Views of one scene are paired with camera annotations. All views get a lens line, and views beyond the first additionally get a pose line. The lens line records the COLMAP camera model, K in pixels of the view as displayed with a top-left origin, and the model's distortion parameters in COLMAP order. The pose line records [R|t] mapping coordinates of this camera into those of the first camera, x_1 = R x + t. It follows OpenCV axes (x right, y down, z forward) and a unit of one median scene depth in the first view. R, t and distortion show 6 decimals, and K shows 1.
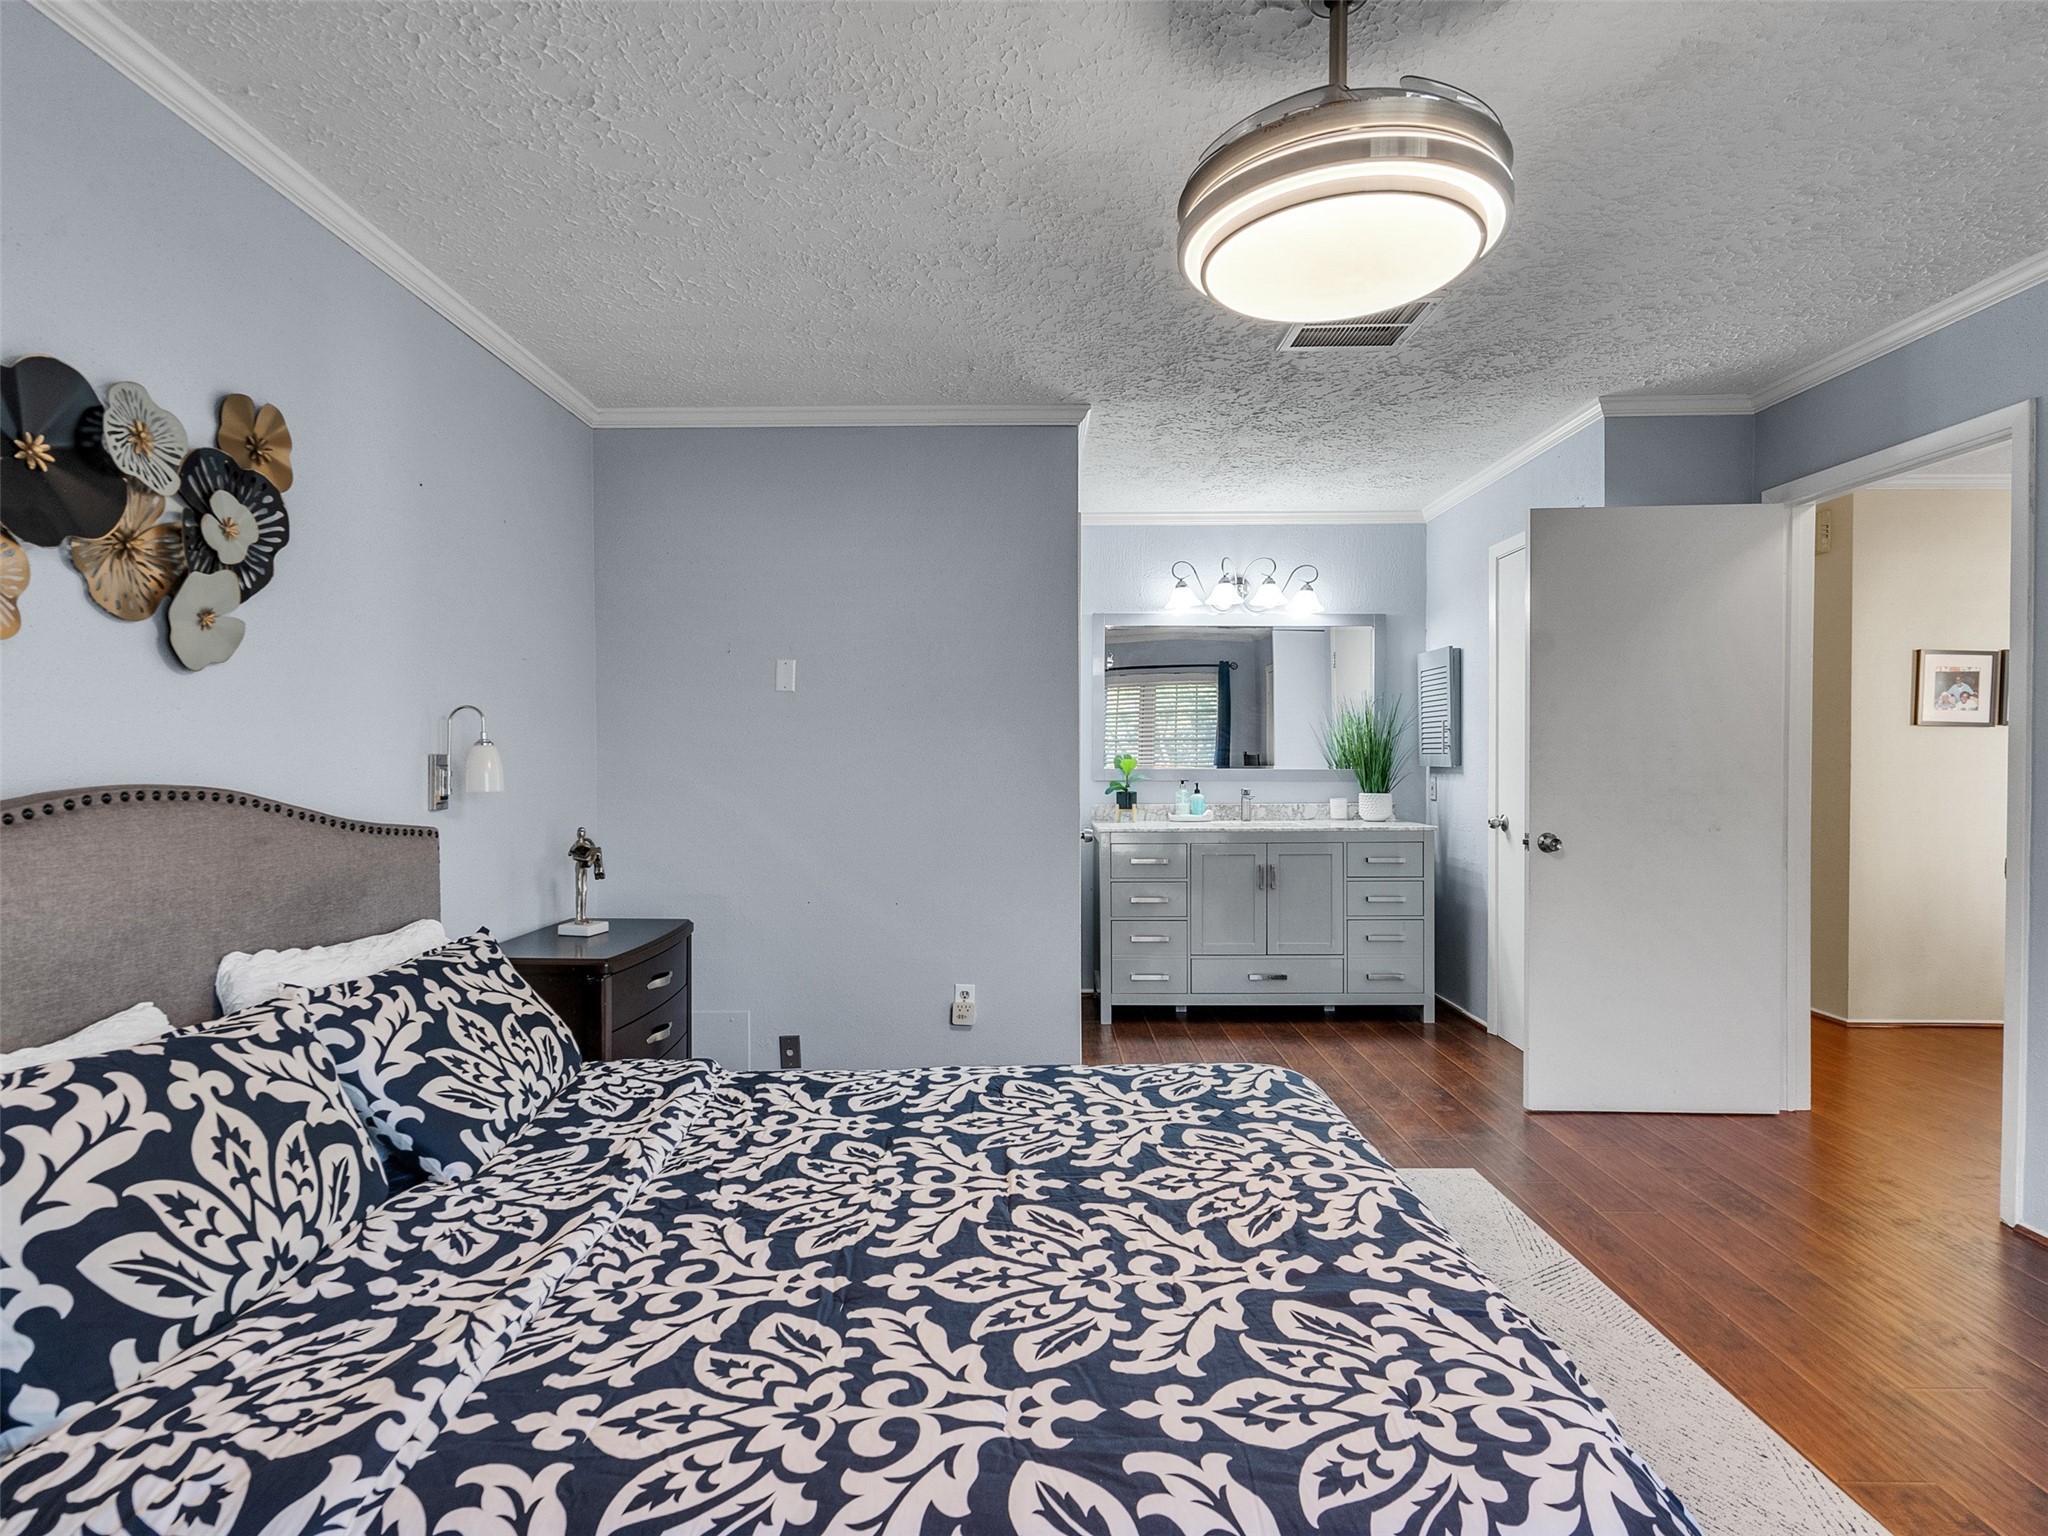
lens RADIAL K [[1041.0, 0, 1021.5], [0, 1041.0, 766.7], [0, 0, 1]] dist [-0.005159, 0.006268]
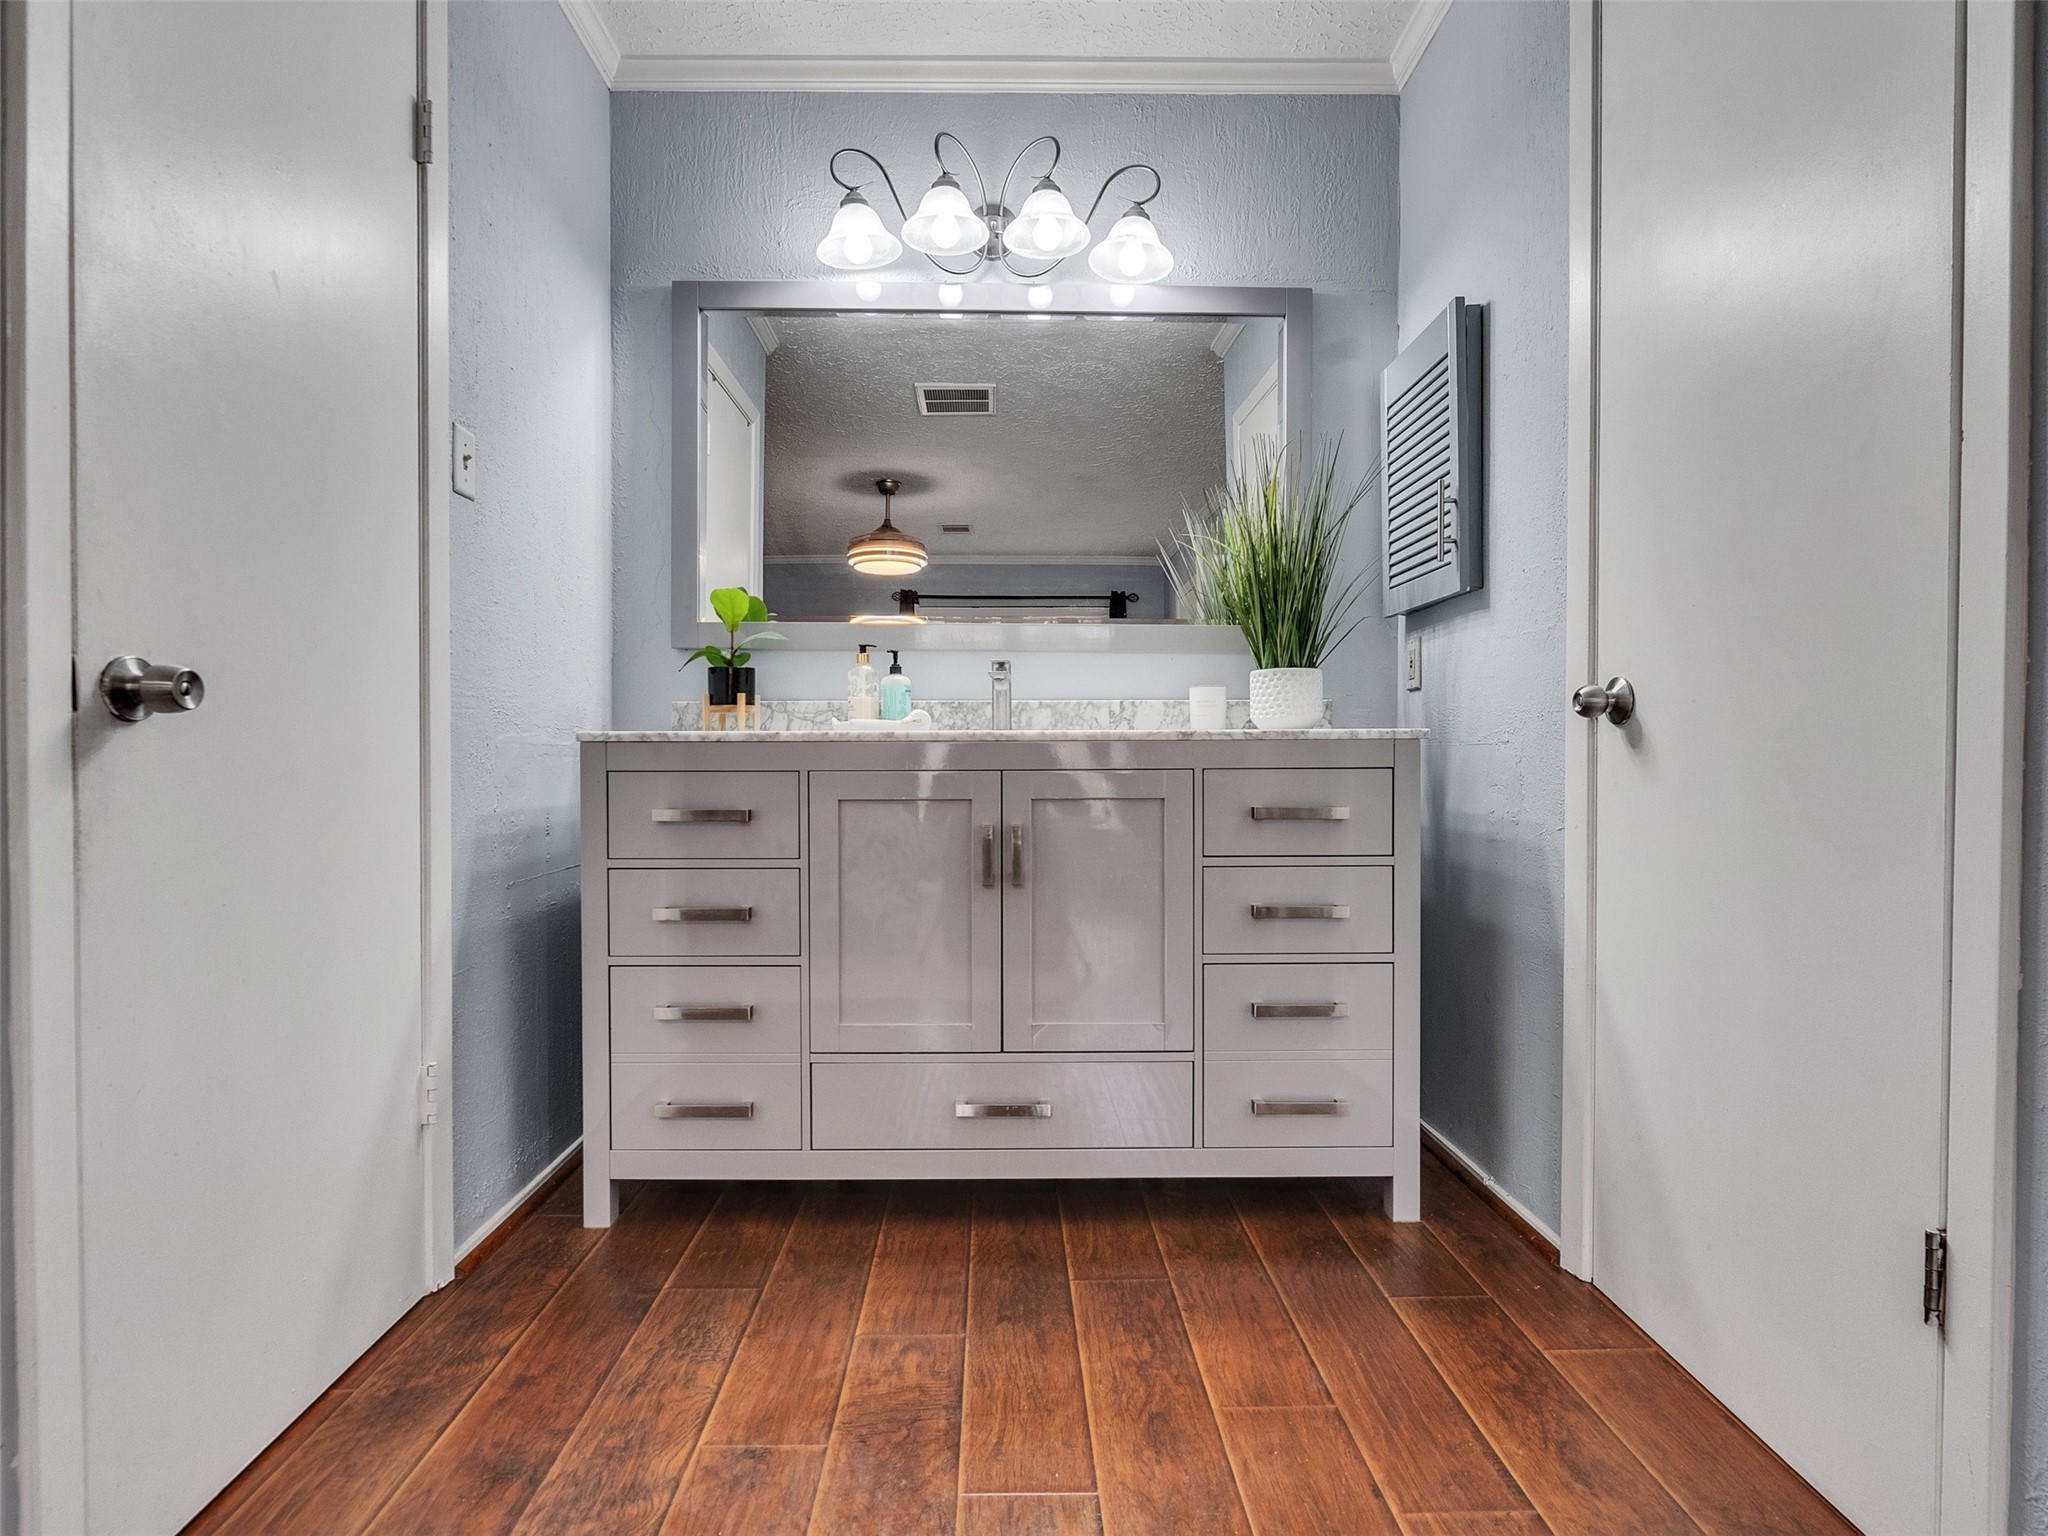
lens RADIAL K [[1041.0, 0, 1022.8], [0, 1041.0, 764.7], [0, 0, 1]] dist [-0.005159, 0.006268]
pose [[0.999388, 0.002368, 0.034913, 0.227861], [-0.002416, 0.999996, 0.001341, 0.070088], [-0.034910, -0.001425, 0.999389, 0.600595]]
